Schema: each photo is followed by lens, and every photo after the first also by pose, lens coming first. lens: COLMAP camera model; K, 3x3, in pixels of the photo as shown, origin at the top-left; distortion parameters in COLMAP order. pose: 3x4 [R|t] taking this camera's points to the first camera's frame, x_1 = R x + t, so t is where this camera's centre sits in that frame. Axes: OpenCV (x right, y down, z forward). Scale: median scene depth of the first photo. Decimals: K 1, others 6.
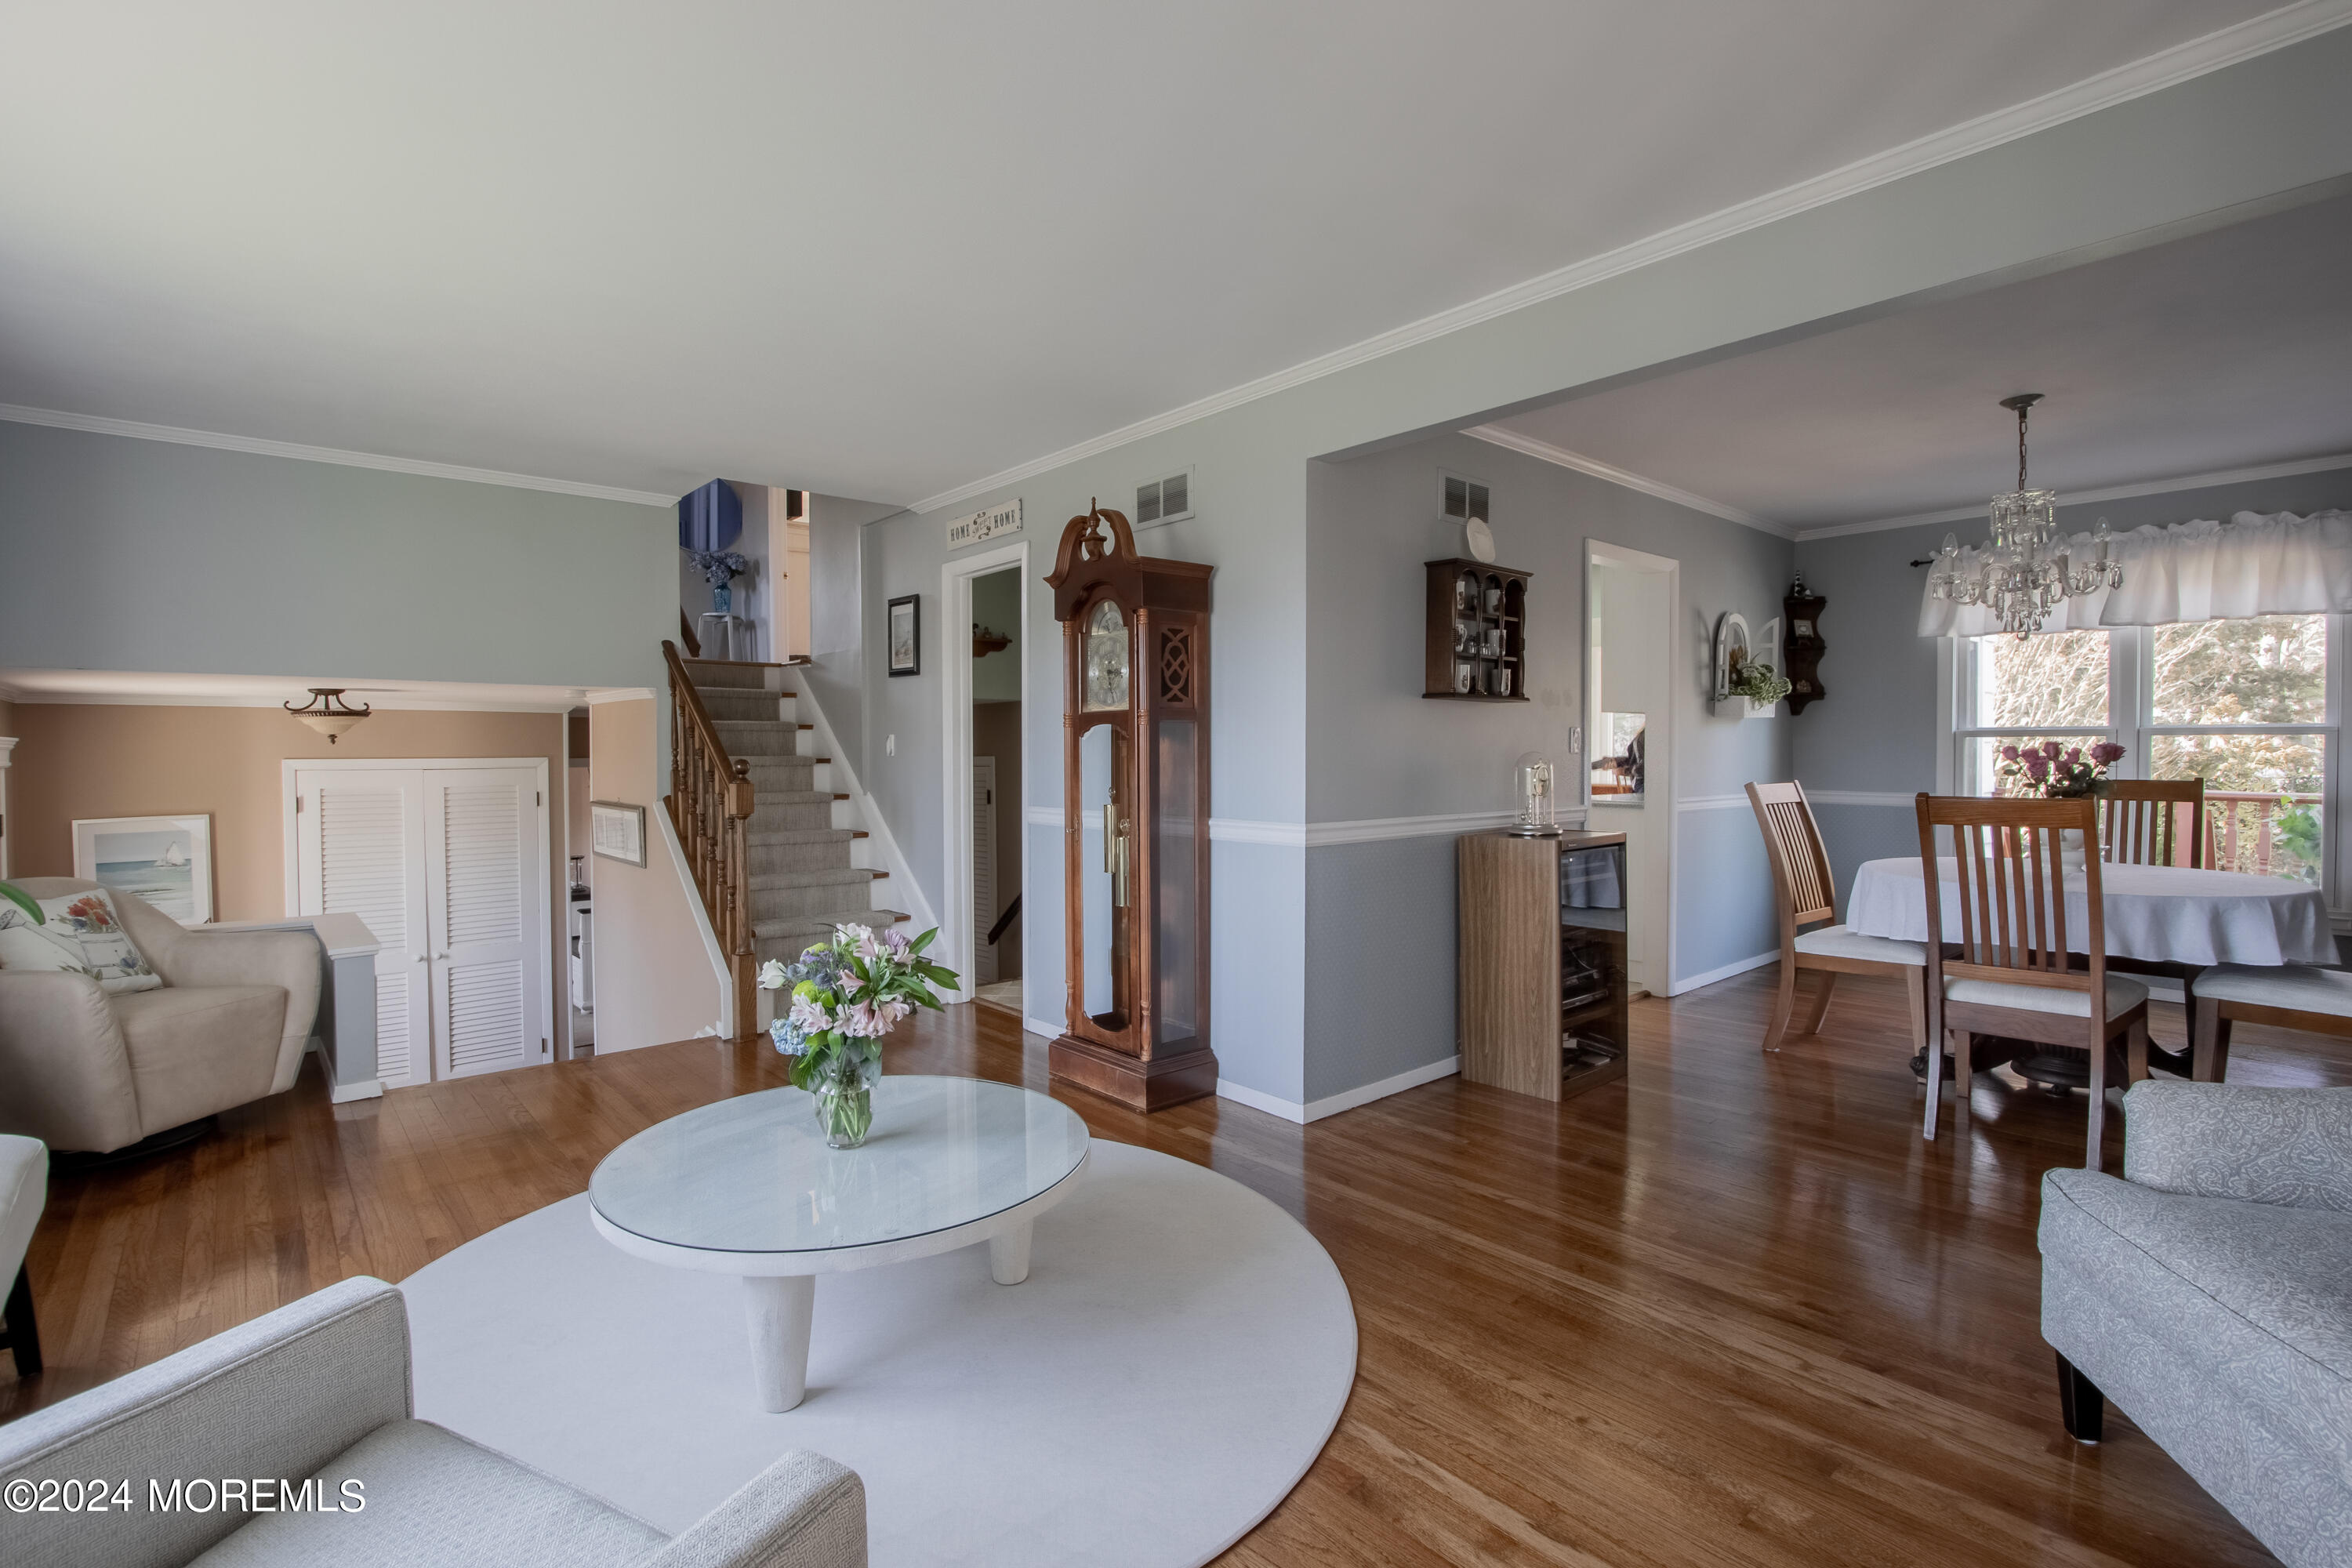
lens RADIAL K [[1100.0, 0, 1173.3], [0, 1100.0, 766.7], [0, 0, 1]] dist [-0.014920, 0.000792]
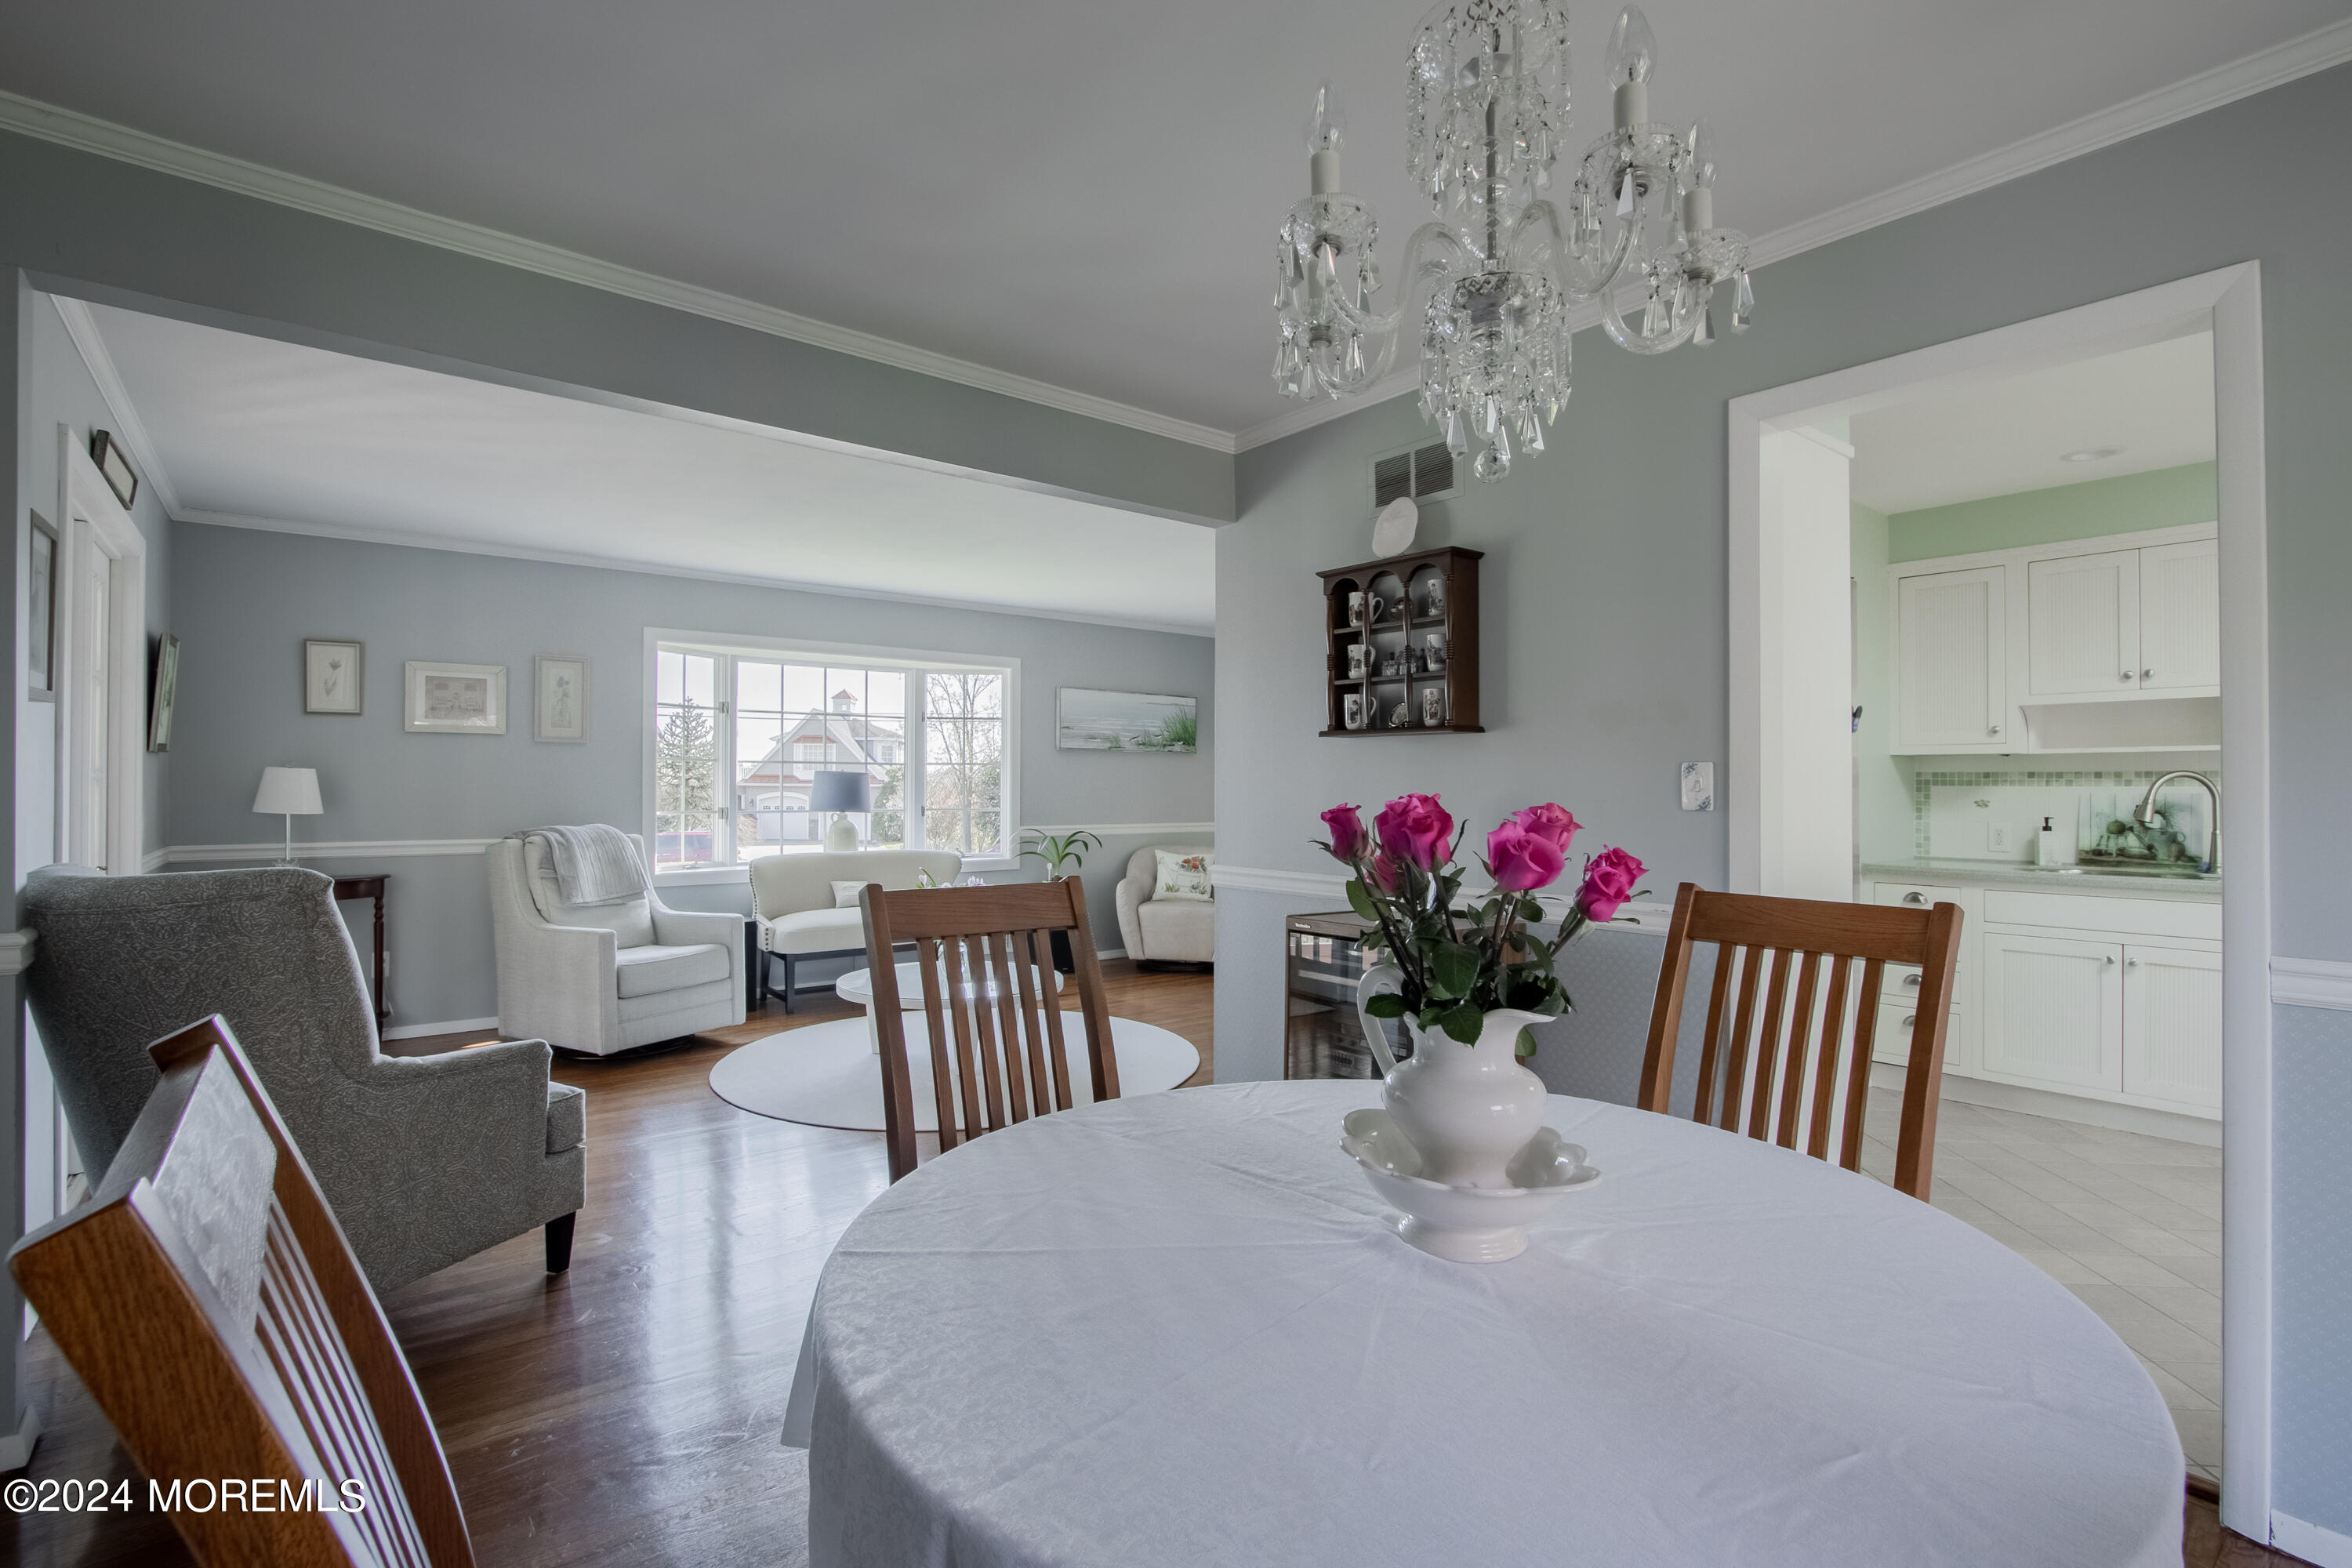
lens RADIAL K [[1100.0, 0, 1135.7], [0, 1100.0, 778.1], [0, 0, 1]] dist [-0.014920, 0.000792]
pose [[-0.068137, -0.003597, -0.997670, 0.886188], [-0.019828, 0.999801, -0.002251, -0.021711], [0.997479, 0.019628, -0.068194, 0.732386]]
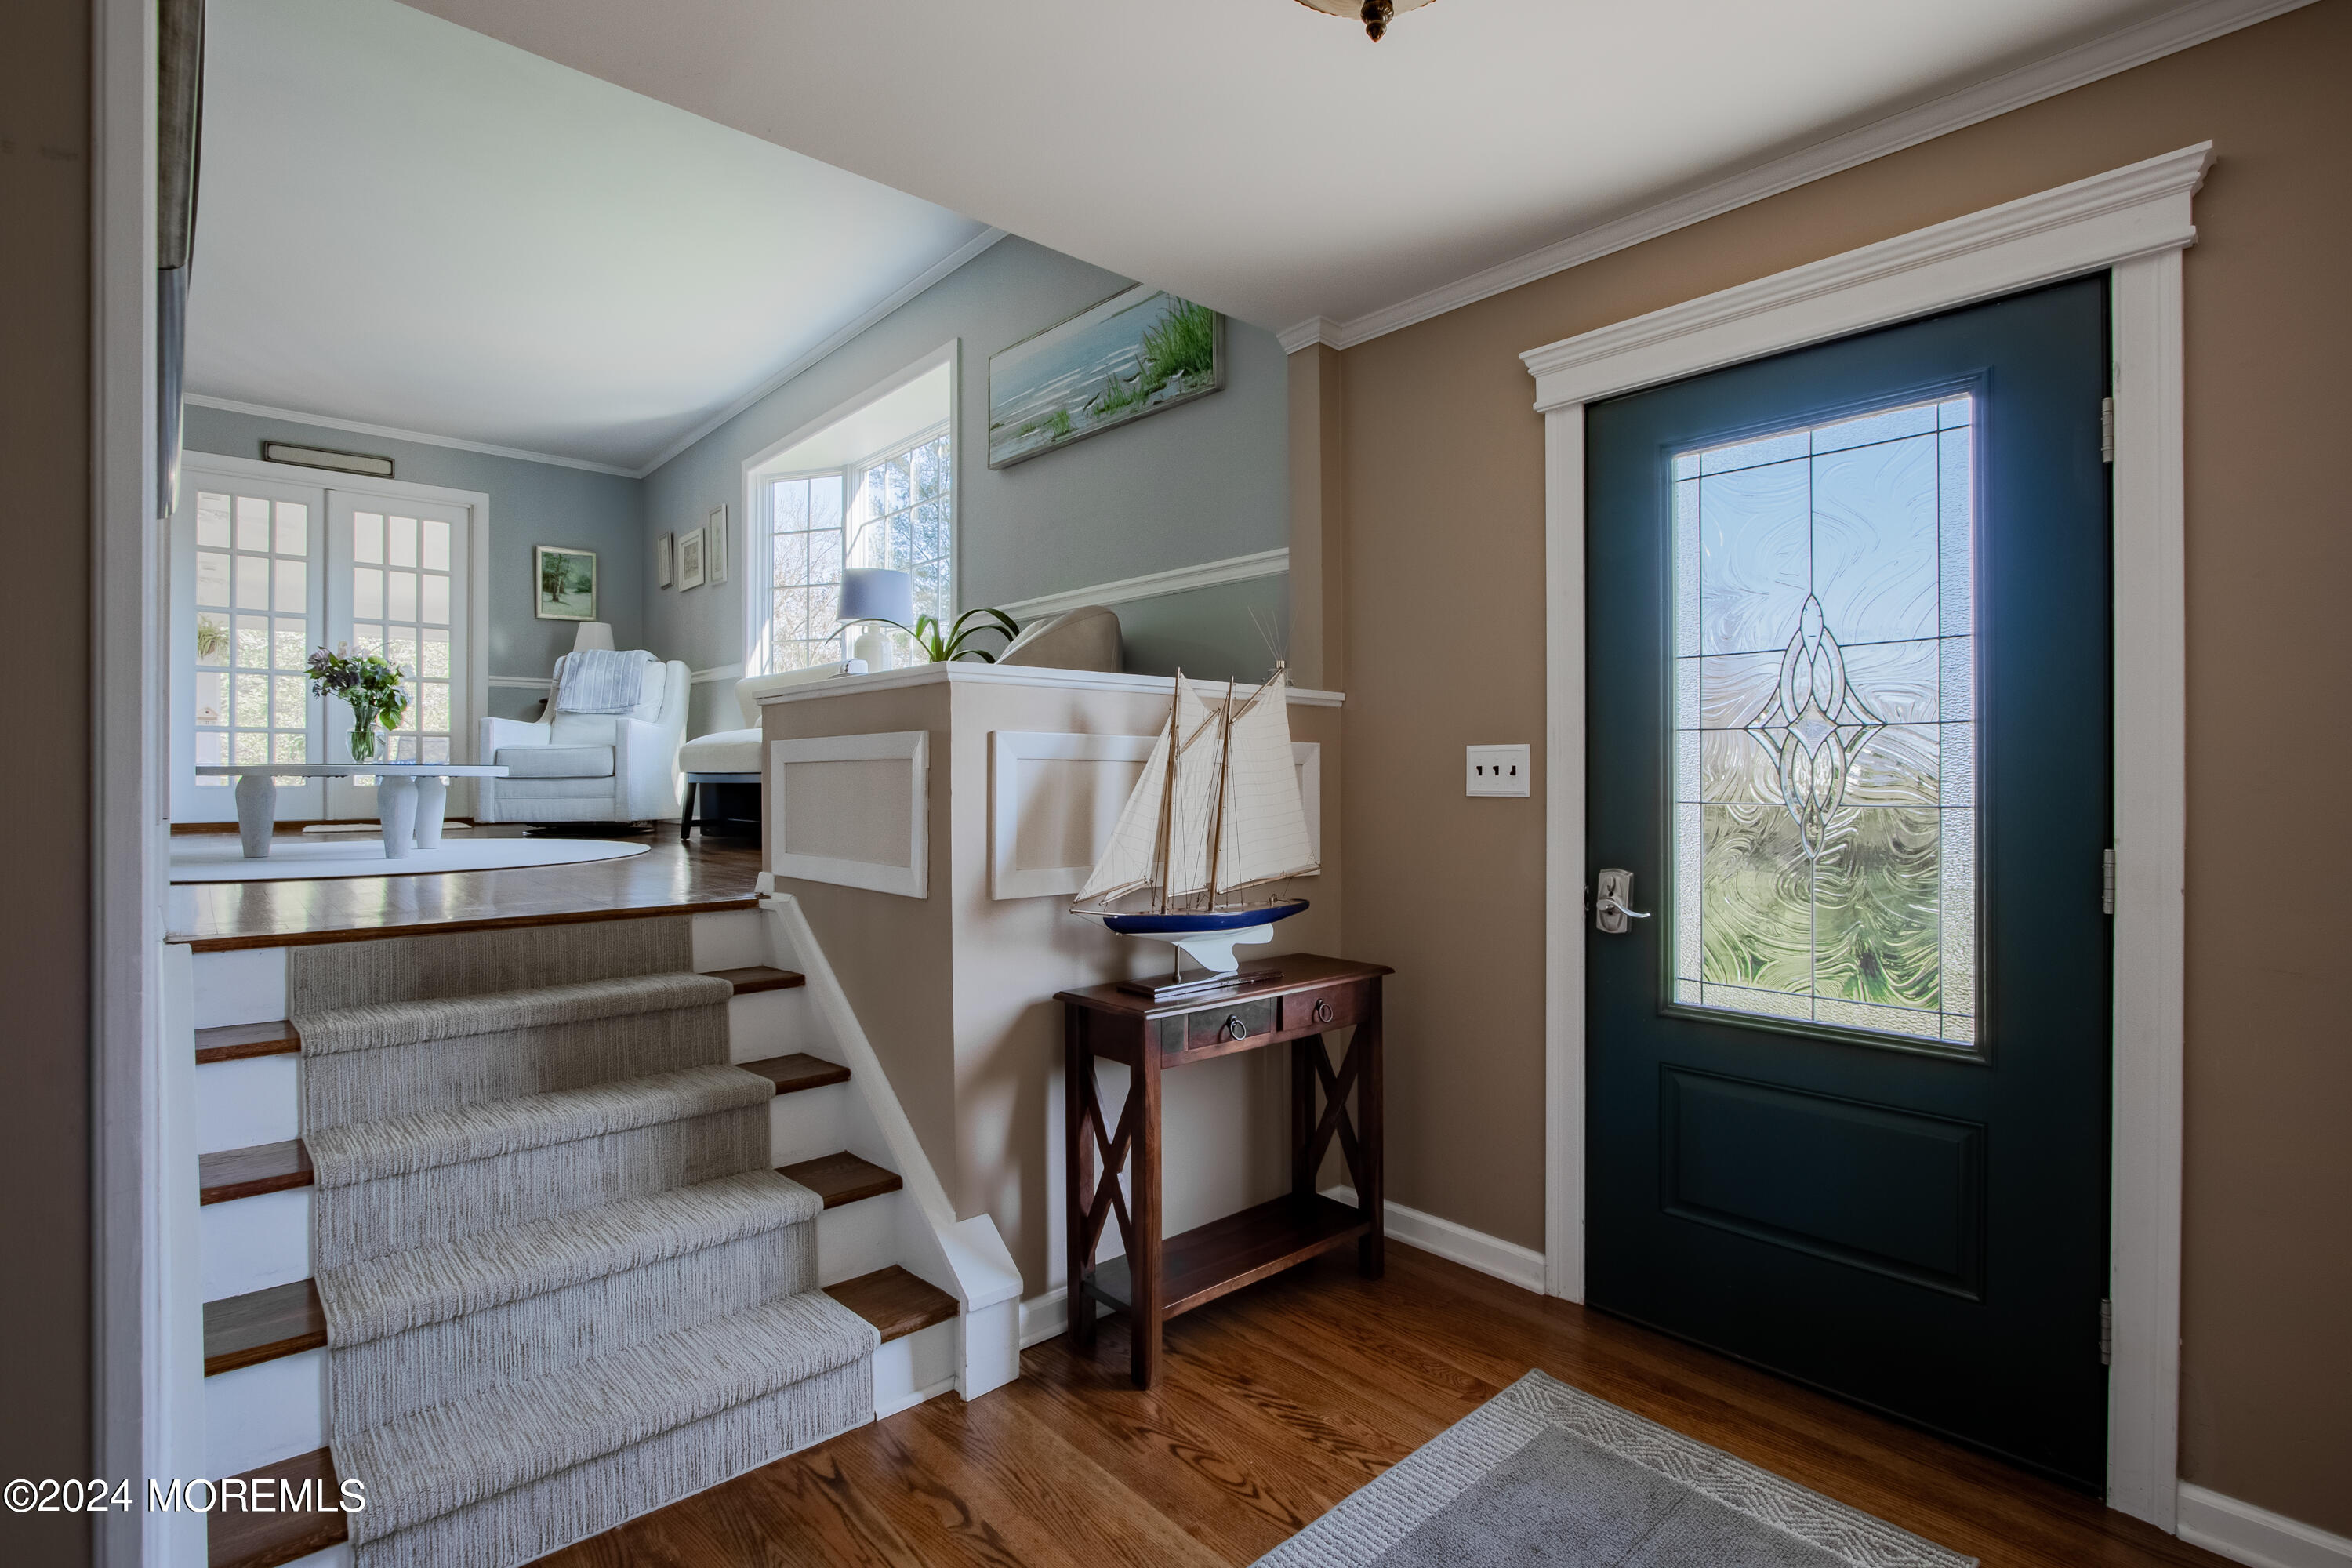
lens RADIAL K [[1100.0, 0, 1170.1], [0, 1100.0, 781.5], [0, 0, 1]] dist [-0.014920, 0.000792]
pose [[-0.999856, 0.004495, -0.016377, -0.793264], [0.004133, 0.999747, 0.022125, 0.165753], [0.016473, 0.022054, -0.999621, 1.397761]]
